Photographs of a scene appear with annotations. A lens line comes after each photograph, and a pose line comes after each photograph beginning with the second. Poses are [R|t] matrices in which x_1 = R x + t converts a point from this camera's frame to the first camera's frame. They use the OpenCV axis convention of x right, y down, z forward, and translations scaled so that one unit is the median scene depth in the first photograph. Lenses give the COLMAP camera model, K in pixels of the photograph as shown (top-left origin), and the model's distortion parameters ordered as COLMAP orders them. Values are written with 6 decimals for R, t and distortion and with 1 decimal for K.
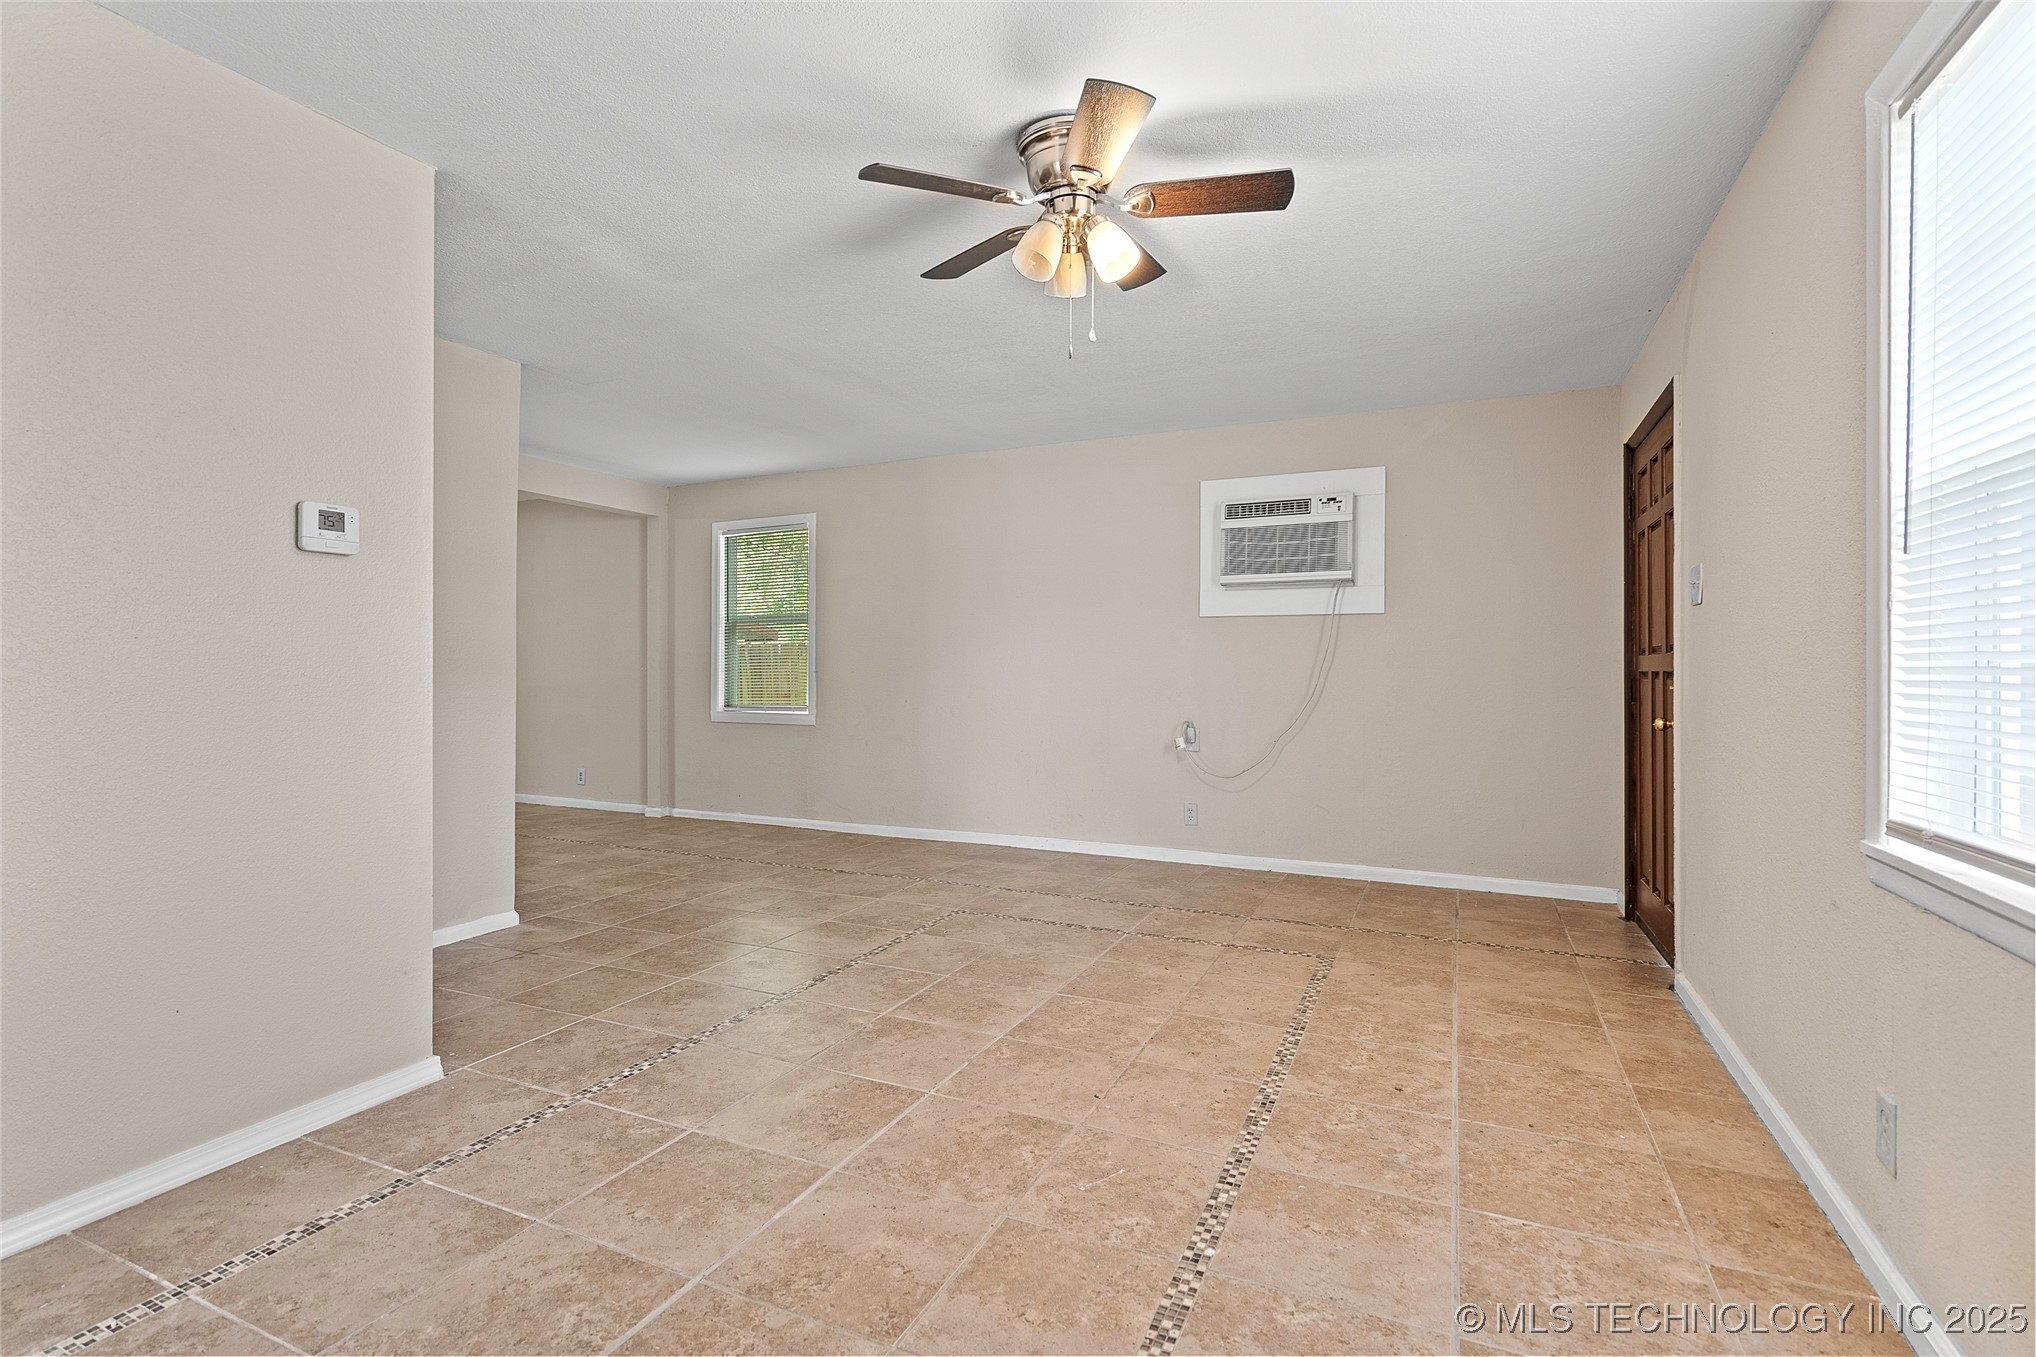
lens RADIAL K [[945.3, 0, 1018.0], [0, 945.3, 678.5], [0, 0, 1]] dist [0.001266, 0.001588]
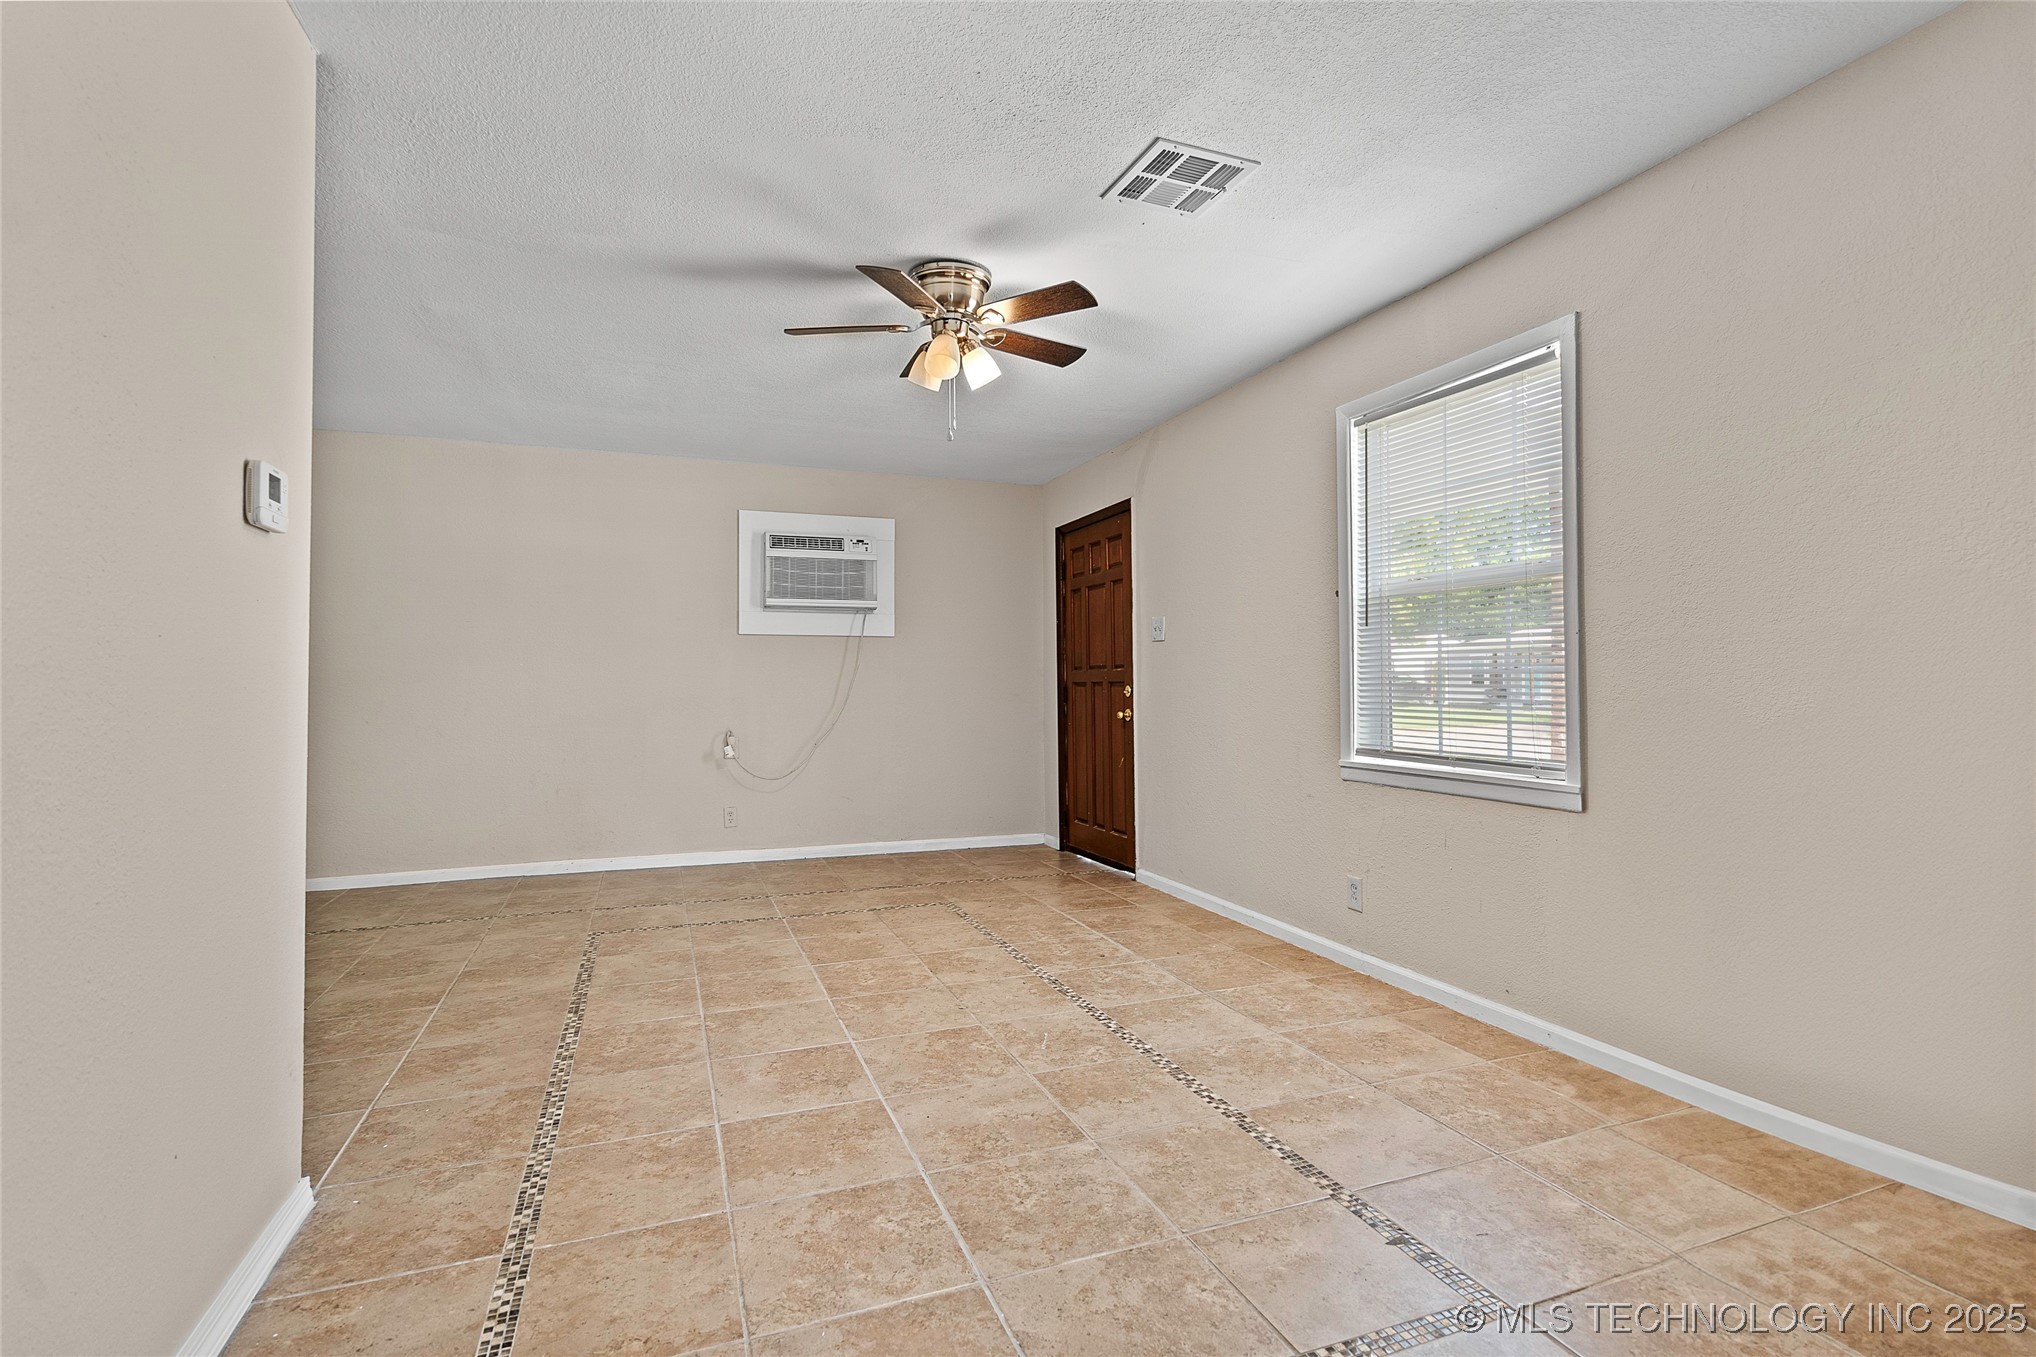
lens RADIAL K [[945.3, 0, 1018.0], [0, 945.3, 678.5], [0, 0, 1]] dist [0.001266, 0.001588]
pose [[0.697404, 0.000317, 0.716678, -0.696866], [0.011228, 0.999872, -0.011367, 0.003583], [-0.716590, 0.015974, 0.697312, 0.026684]]
